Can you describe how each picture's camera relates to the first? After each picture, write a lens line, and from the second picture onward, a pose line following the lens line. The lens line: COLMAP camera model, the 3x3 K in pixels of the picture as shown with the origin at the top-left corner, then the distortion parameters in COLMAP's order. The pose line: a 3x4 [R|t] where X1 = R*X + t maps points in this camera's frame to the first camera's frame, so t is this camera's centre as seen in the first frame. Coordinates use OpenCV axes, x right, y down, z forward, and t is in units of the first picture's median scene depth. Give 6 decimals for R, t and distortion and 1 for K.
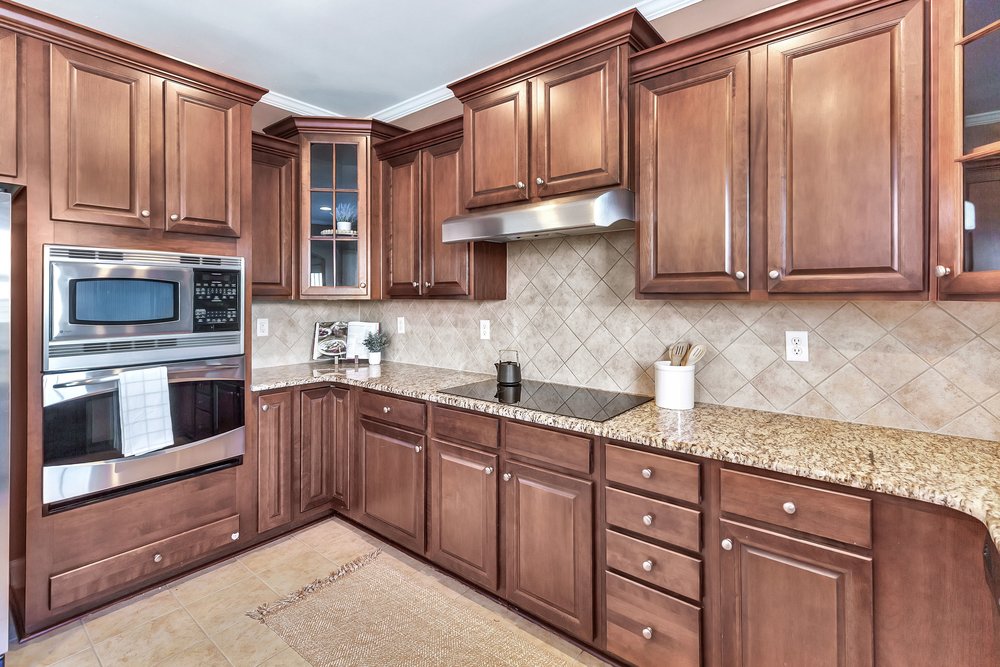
lens RADIAL K [[460.2, 0, 500.4], [0, 460.2, 297.4], [0, 0, 1]] dist [0.002370, 0.000075]
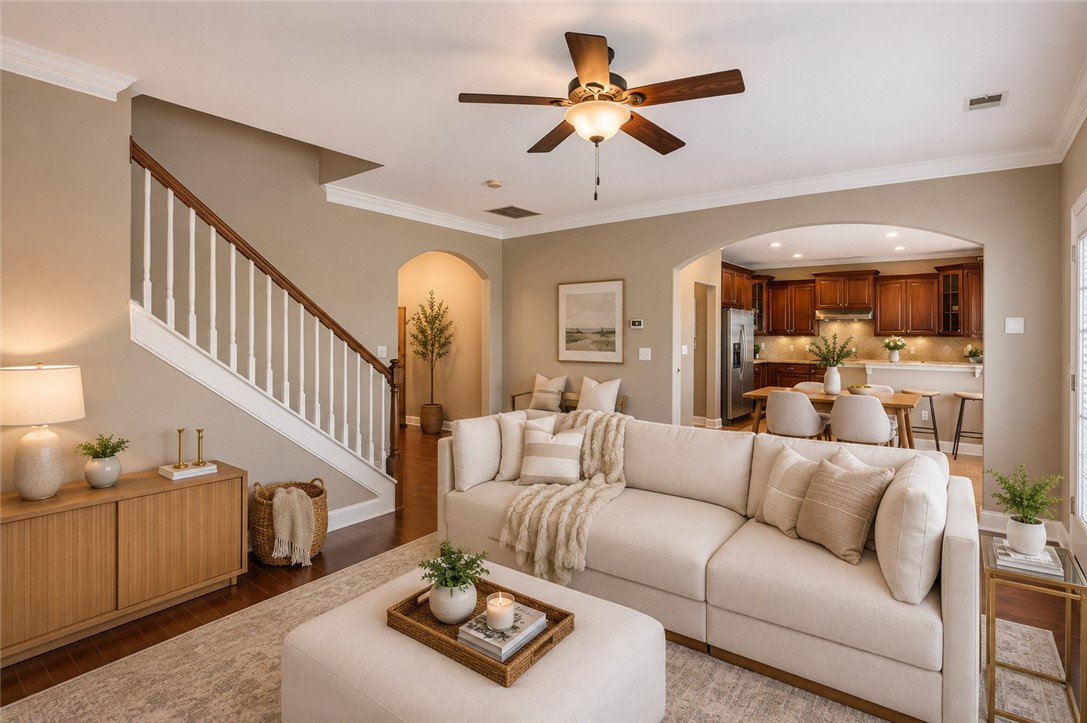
lens RADIAL K [[529.0, 0, 544.8], [0, 529.0, 329.7], [0, 0, 1]] dist [-0.000402, -0.000159]
pose [[0.998728, -0.001453, 0.050402, -2.320752], [0.001418, 0.999999, 0.000723, -0.040282], [-0.050403, -0.000651, 0.998729, -2.882716]]
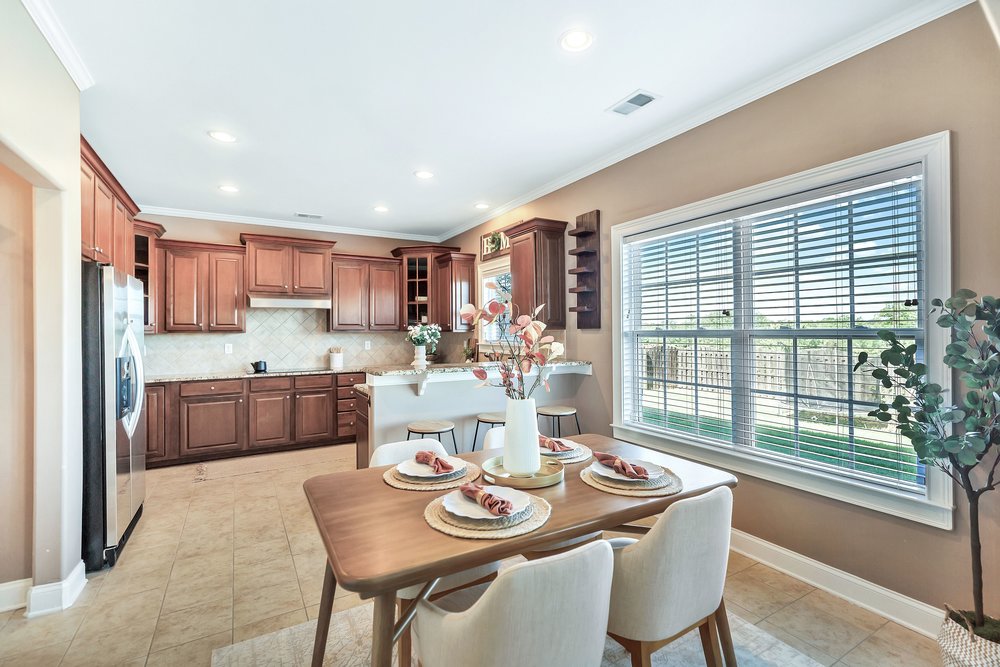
lens RADIAL K [[456.8, 0, 504.2], [0, 456.8, 327.8], [0, 0, 1]] dist [0.004399, 0.000294]
pose [[0.348410, 0.008488, 0.937304, -1.678085], [0.006696, 0.999911, -0.011544, 0.014769], [-0.937318, 0.010298, 0.348322, -0.879986]]
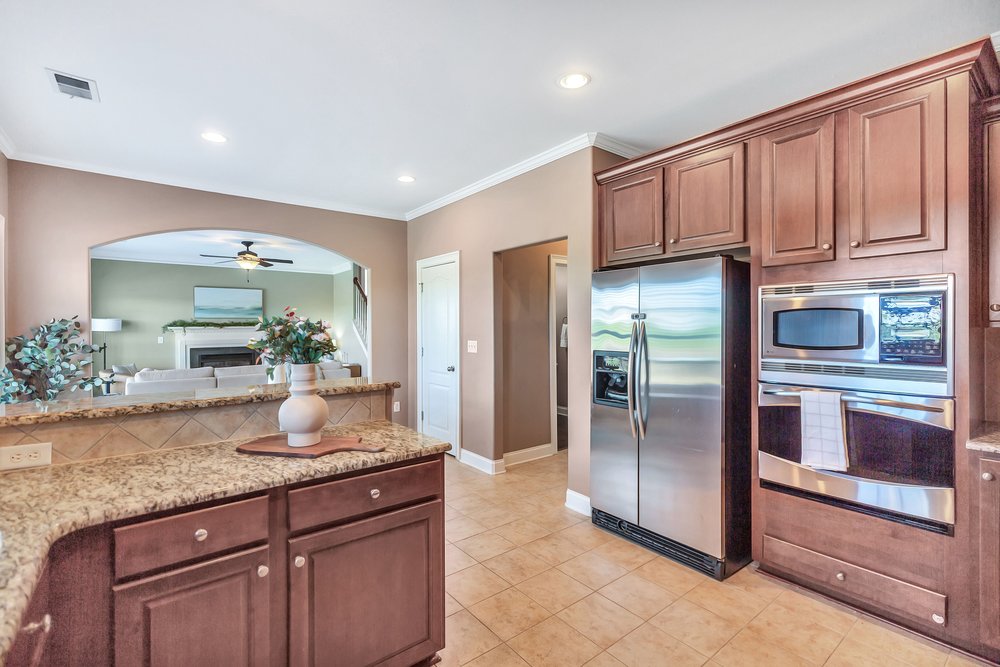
lens RADIAL K [[456.8, 0, 504.2], [0, 456.8, 327.8], [0, 0, 1]] dist [0.004399, 0.000294]
pose [[-0.217023, 0.005720, -0.976150, 0.375932], [0.006672, 0.999968, 0.004376, -0.003413], [0.976144, -0.005563, -0.217055, 0.431826]]
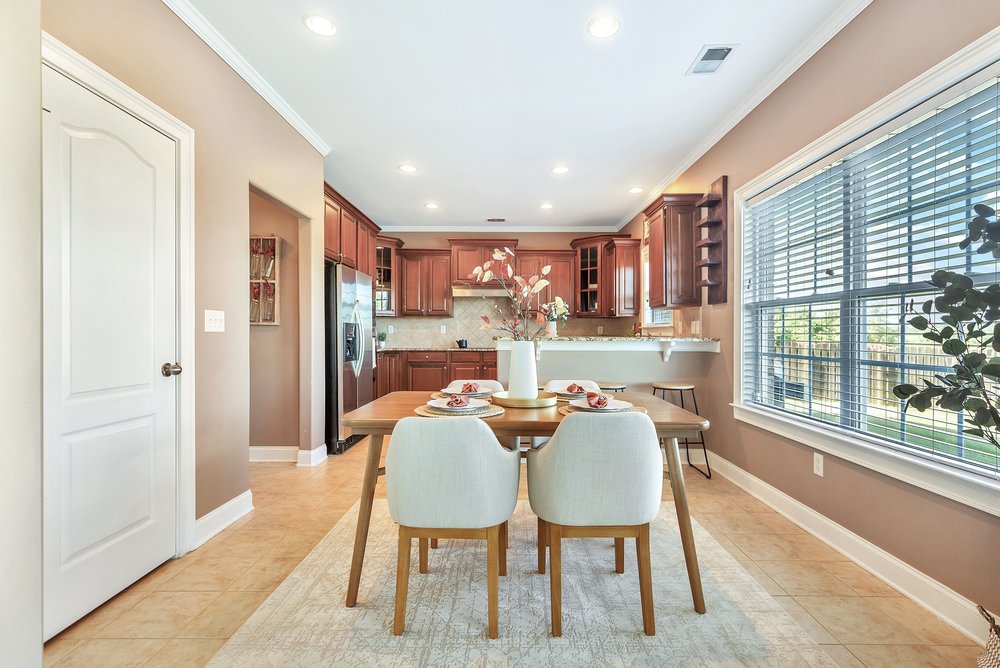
lens RADIAL K [[457.8, 0, 497.8], [0, 457.8, 337.4], [0, 0, 1]] dist [0.001416, 0.000110]
pose [[0.784113, 0.000732, 0.620617, -1.585433], [-0.007006, 0.999946, 0.007672, 0.107865], [-0.620578, -0.010363, 0.784076, -1.345055]]
